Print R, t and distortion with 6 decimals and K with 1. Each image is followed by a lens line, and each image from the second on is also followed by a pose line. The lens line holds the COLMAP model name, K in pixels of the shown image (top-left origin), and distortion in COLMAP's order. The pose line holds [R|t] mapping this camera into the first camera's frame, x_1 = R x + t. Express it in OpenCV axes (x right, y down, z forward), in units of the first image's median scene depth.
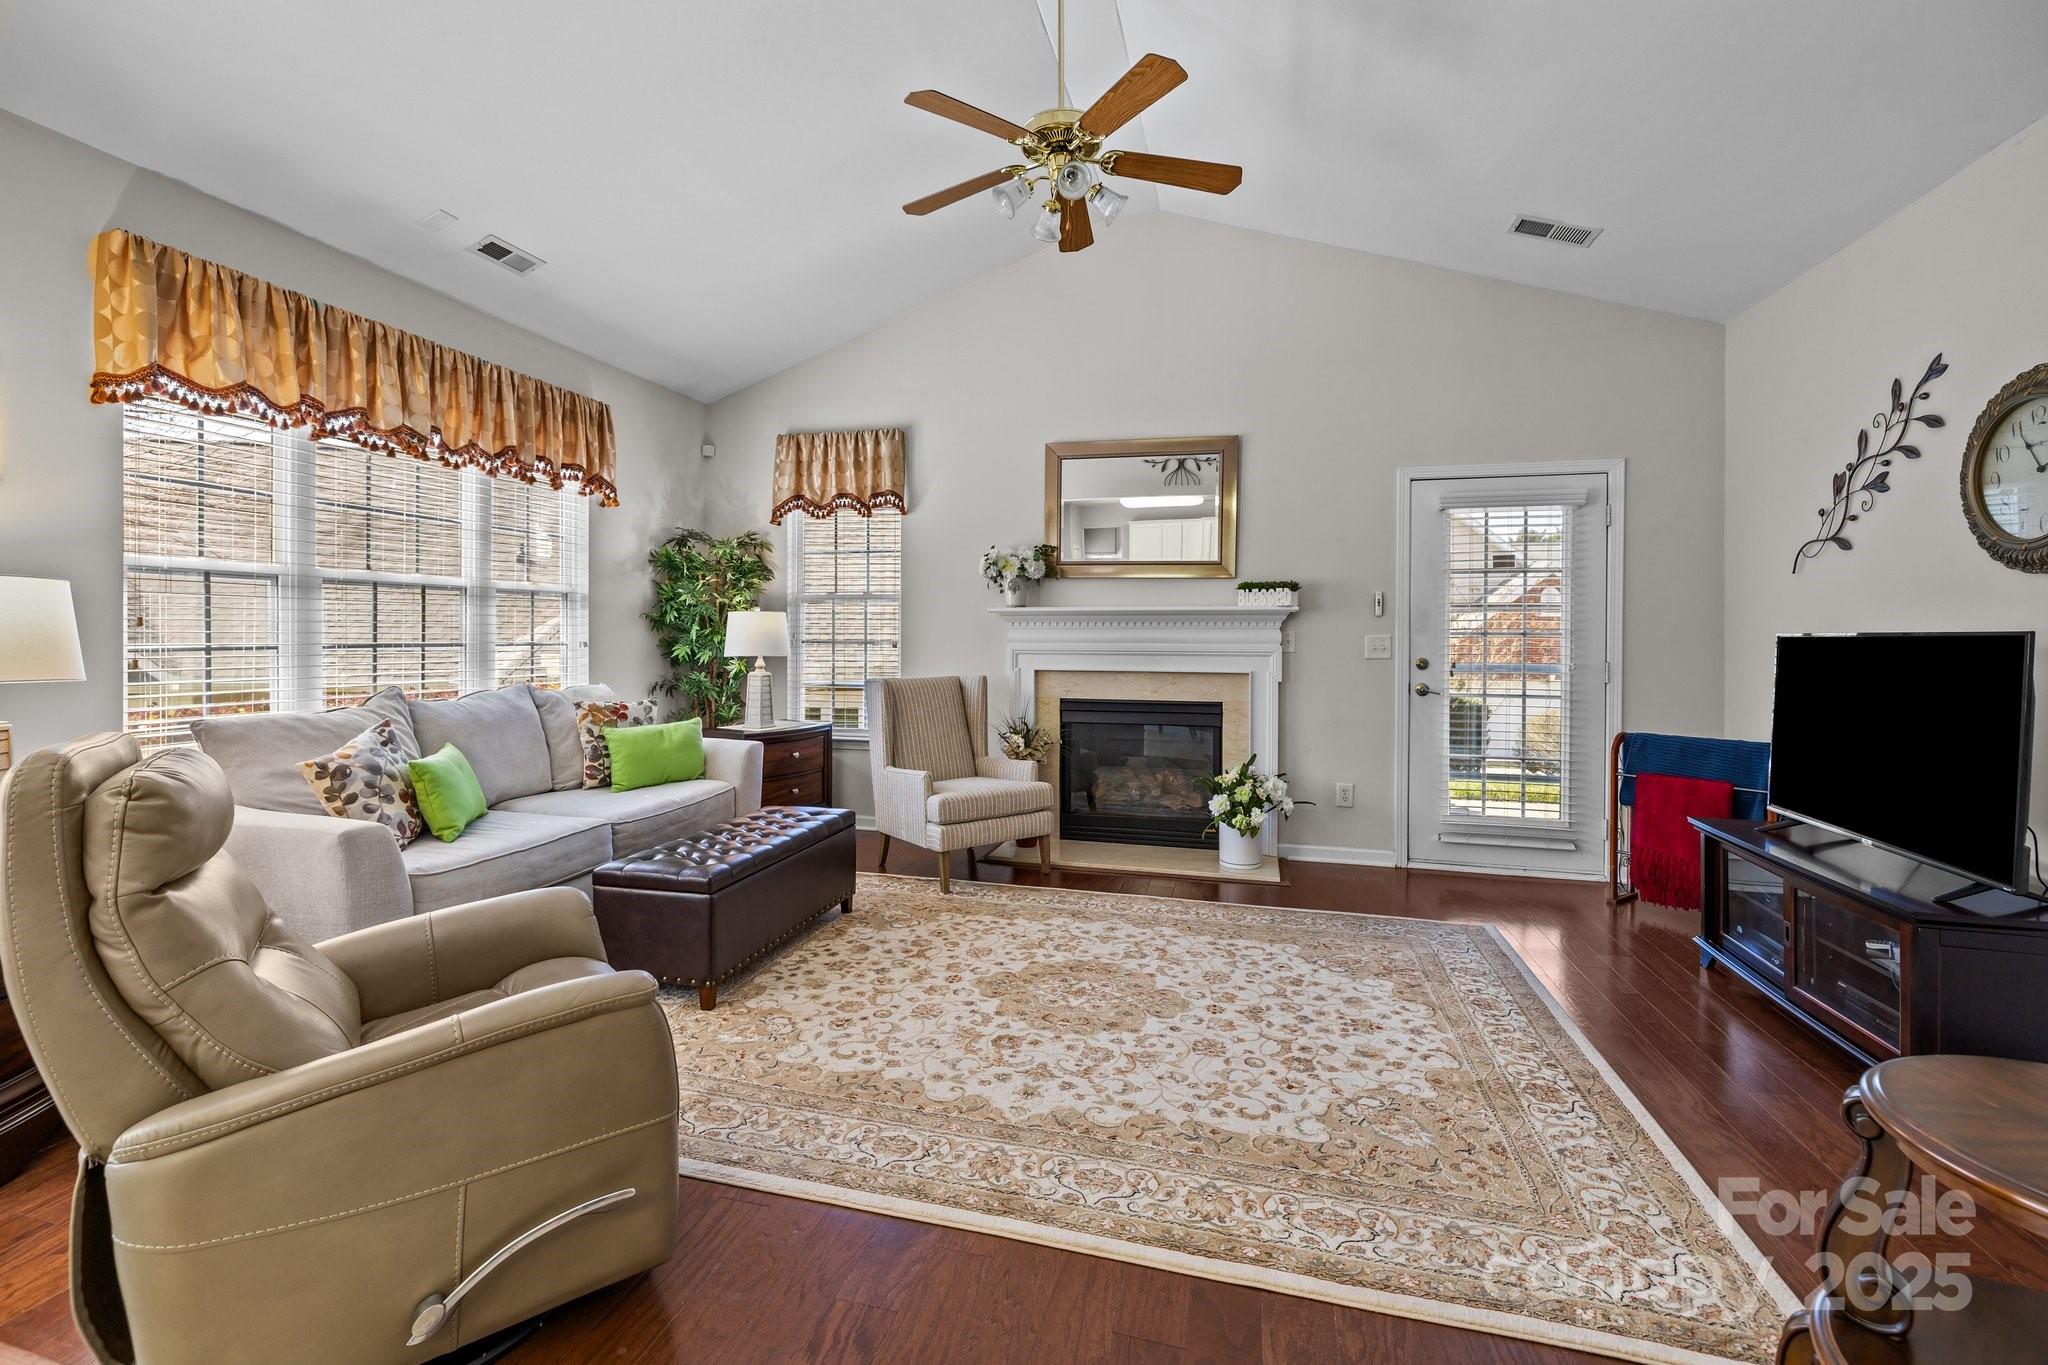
lens RADIAL K [[889.0, 0, 1012.3], [0, 889.0, 636.2], [0, 0, 1]] dist [-0.000001, 0.000329]
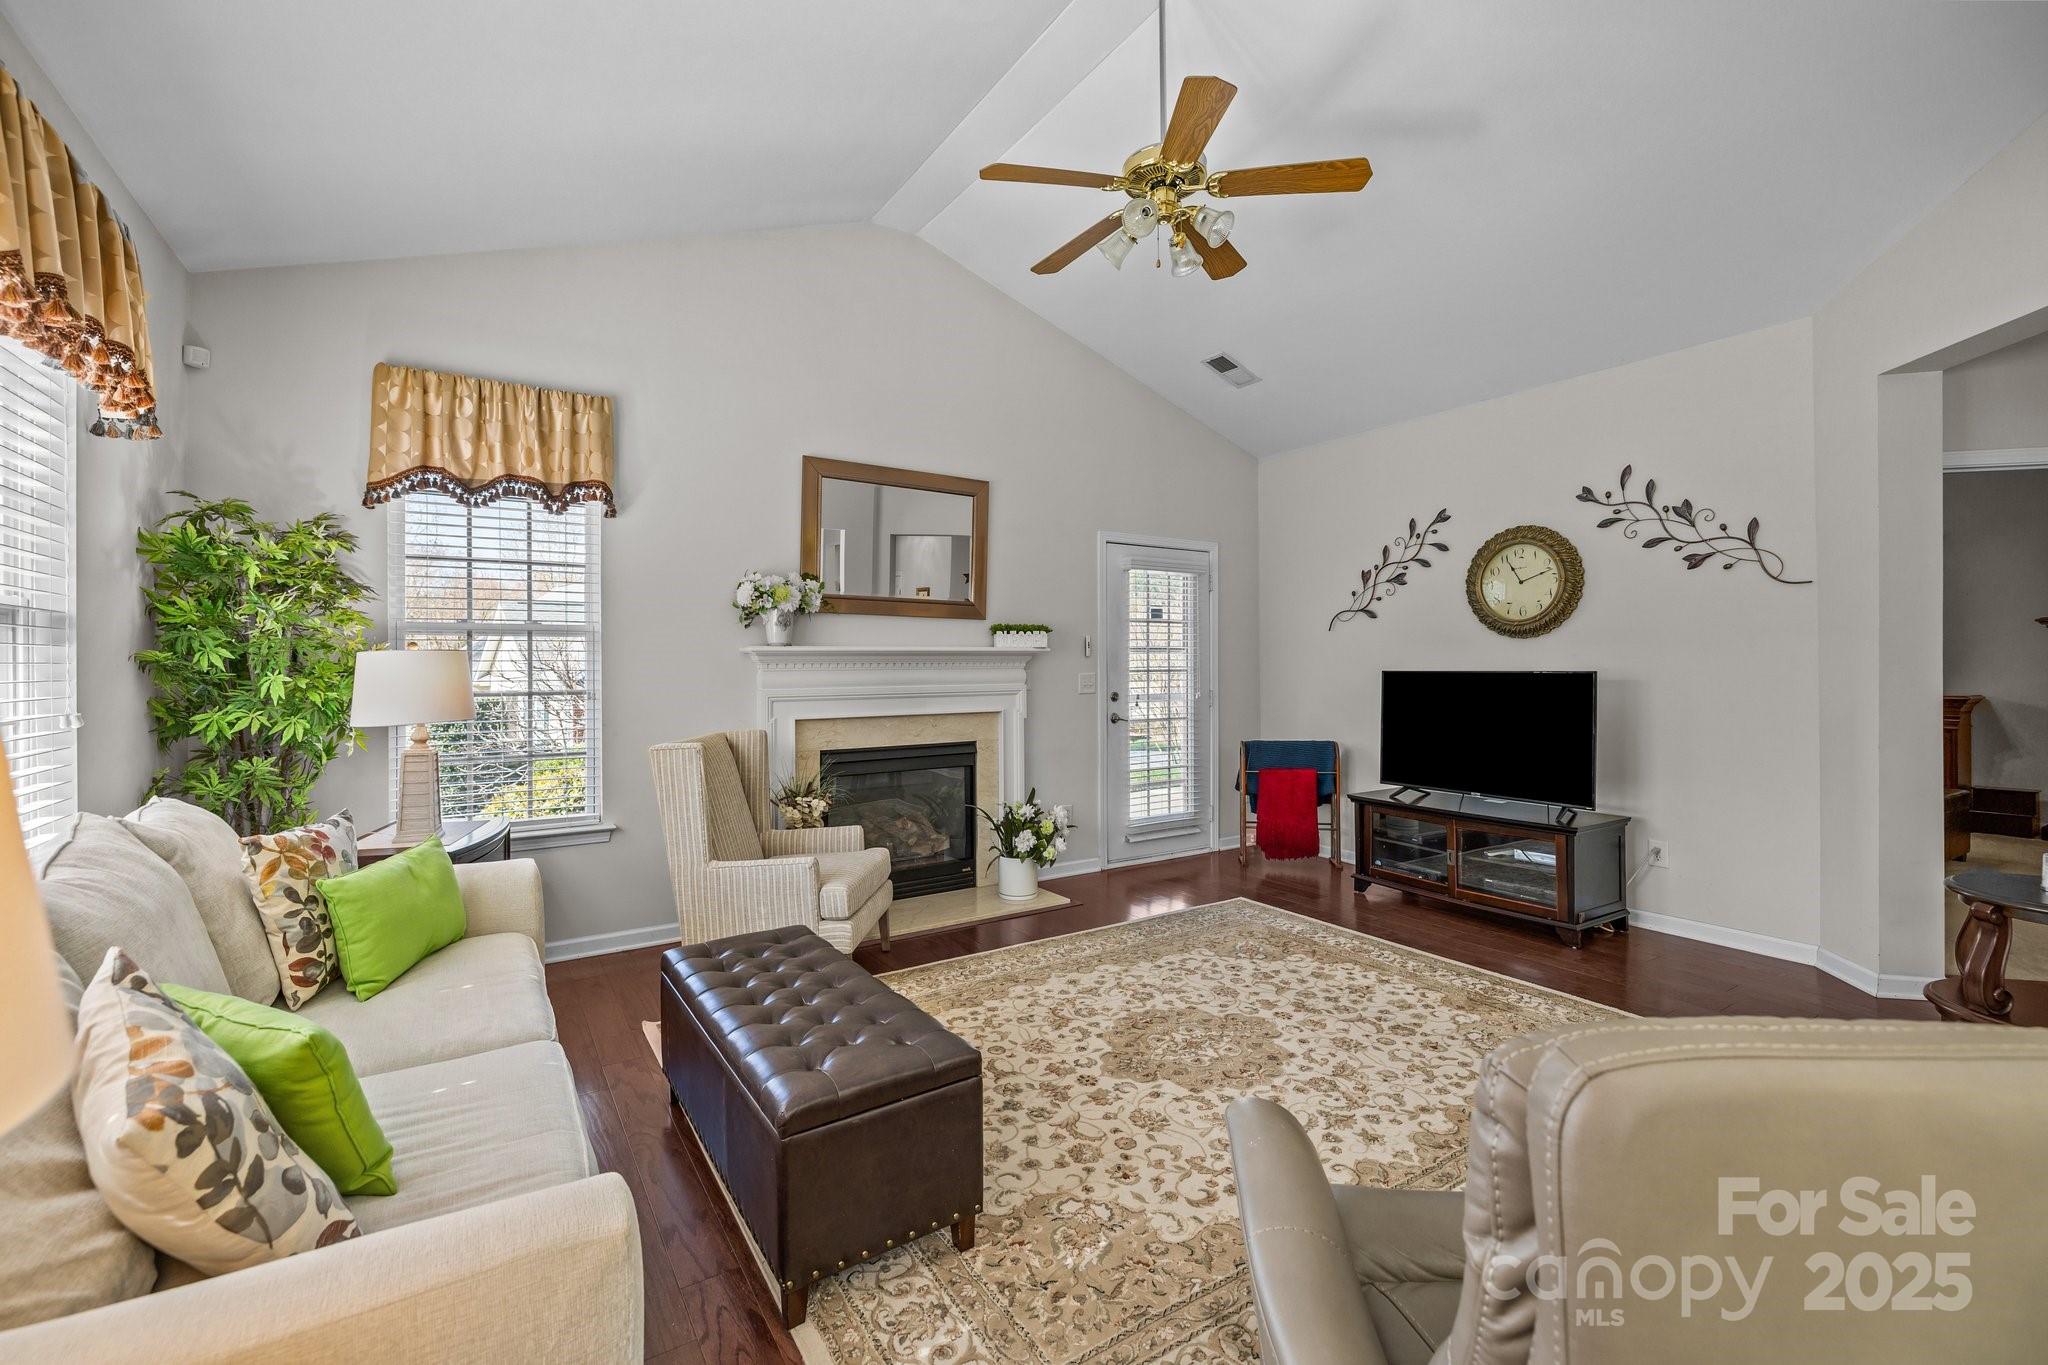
lens RADIAL K [[862.7, 0, 1018.5], [0, 862.7, 660.1], [0, 0, 1]] dist [-0.001669, 0.000392]
pose [[0.666532, -0.004742, 0.745462, -0.682537], [0.008484, 0.999963, -0.001225, -0.024427], [-0.745428, 0.007141, 0.666547, 0.445566]]
